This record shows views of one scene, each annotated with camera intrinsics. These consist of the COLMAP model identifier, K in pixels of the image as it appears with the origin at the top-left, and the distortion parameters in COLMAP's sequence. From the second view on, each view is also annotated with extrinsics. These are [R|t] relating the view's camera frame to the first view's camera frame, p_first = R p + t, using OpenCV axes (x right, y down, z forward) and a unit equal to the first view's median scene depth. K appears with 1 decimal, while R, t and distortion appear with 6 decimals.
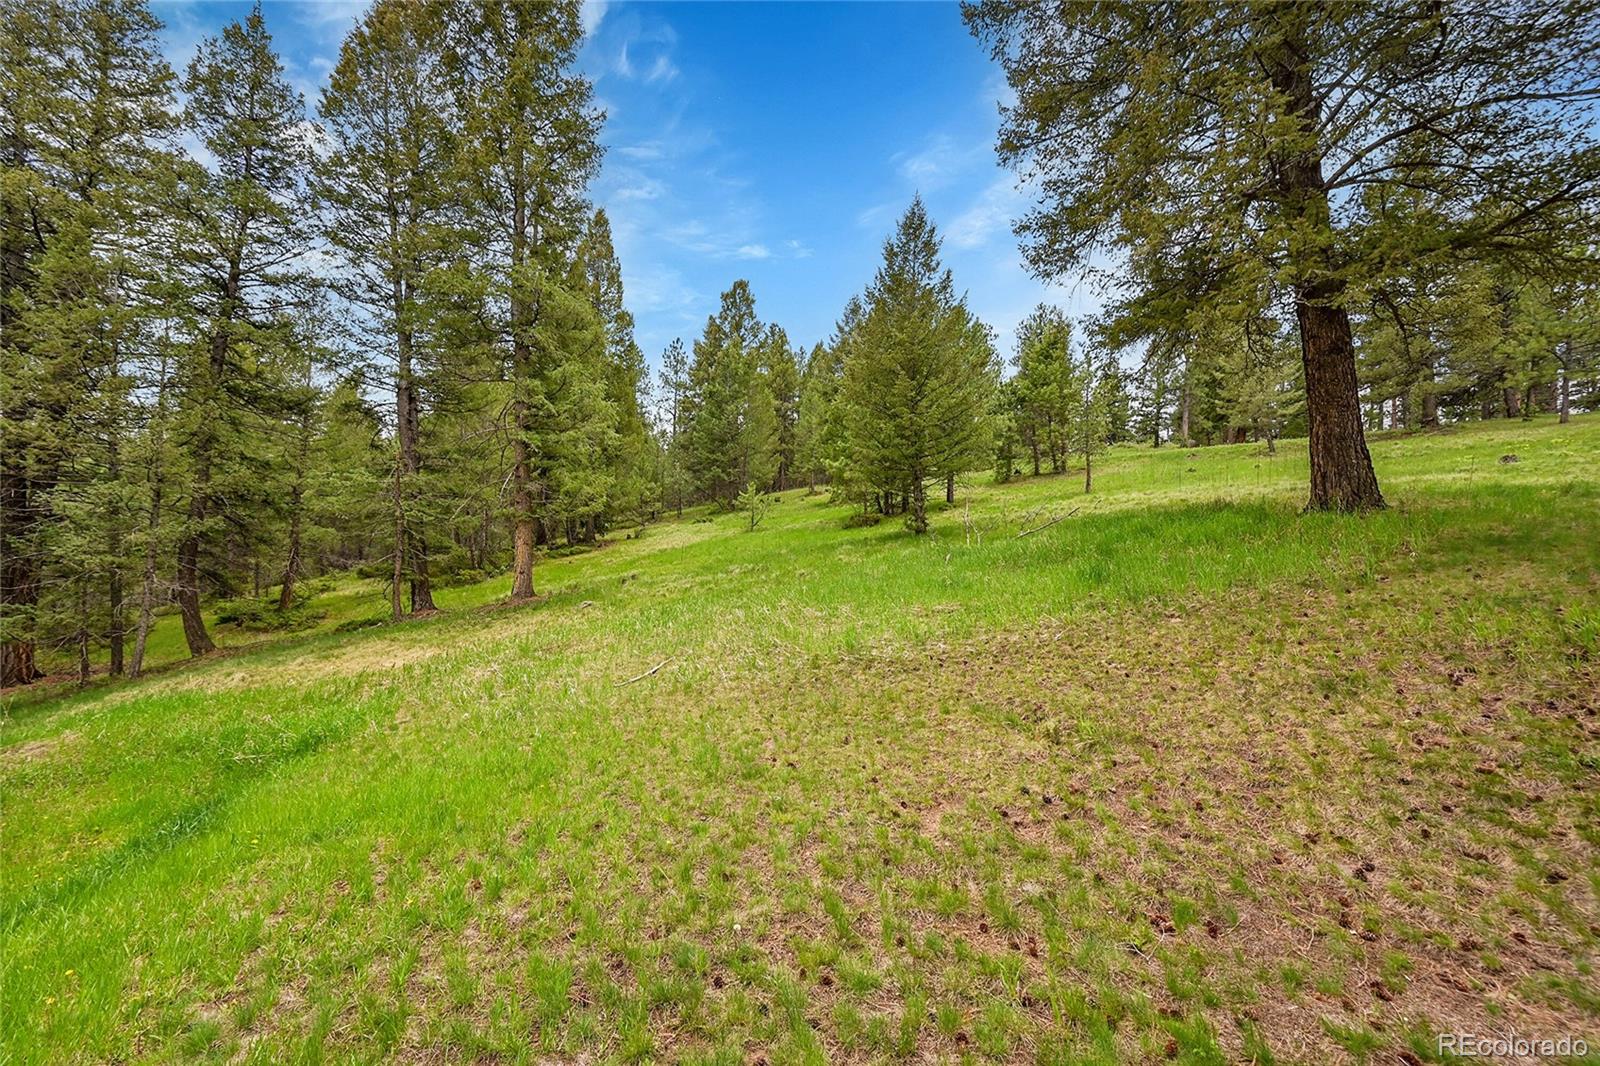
lens RADIAL K [[638.7, 0, 806.1], [0, 638.7, 531.3], [0, 0, 1]] dist [-0.000788, 0.000077]
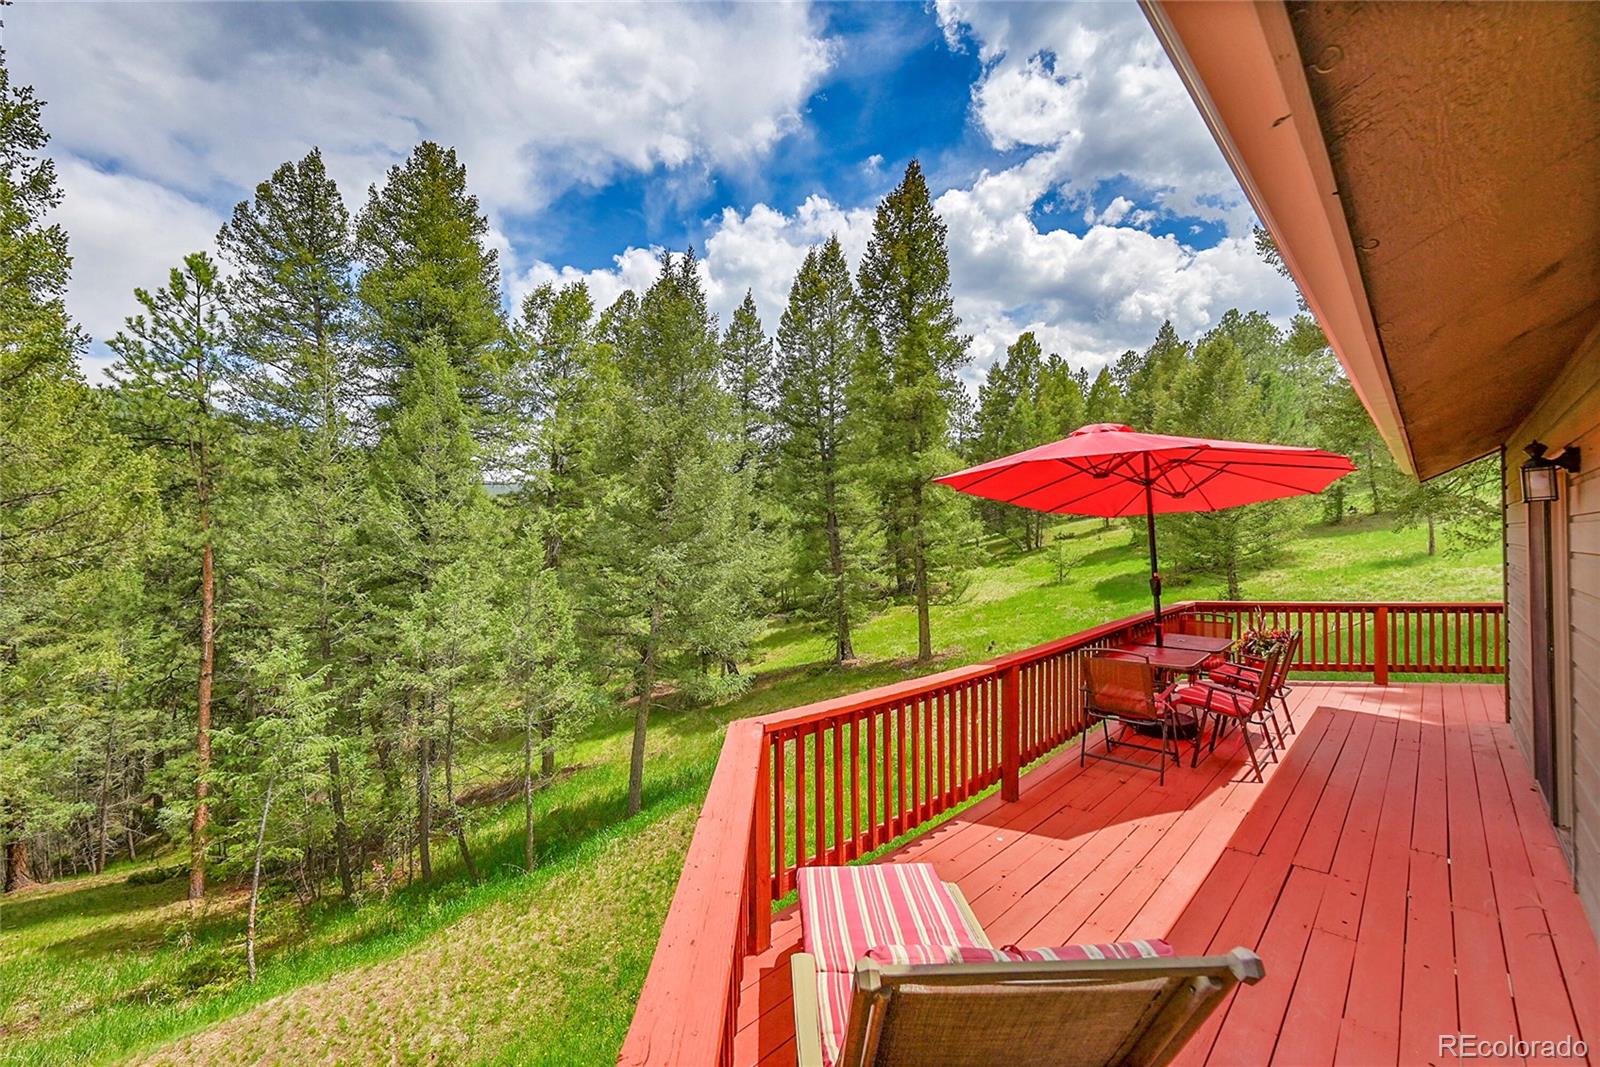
lens RADIAL K [[638.7, 0, 806.2], [0, 638.7, 532.2], [0, 0, 1]] dist [-0.000788, 0.000077]
pose [[0.916728, -0.036988, -0.397796, -0.025708], [0.032706, 0.999311, -0.017547, -0.049373], [0.398171, 0.003075, 0.917306, -0.136795]]
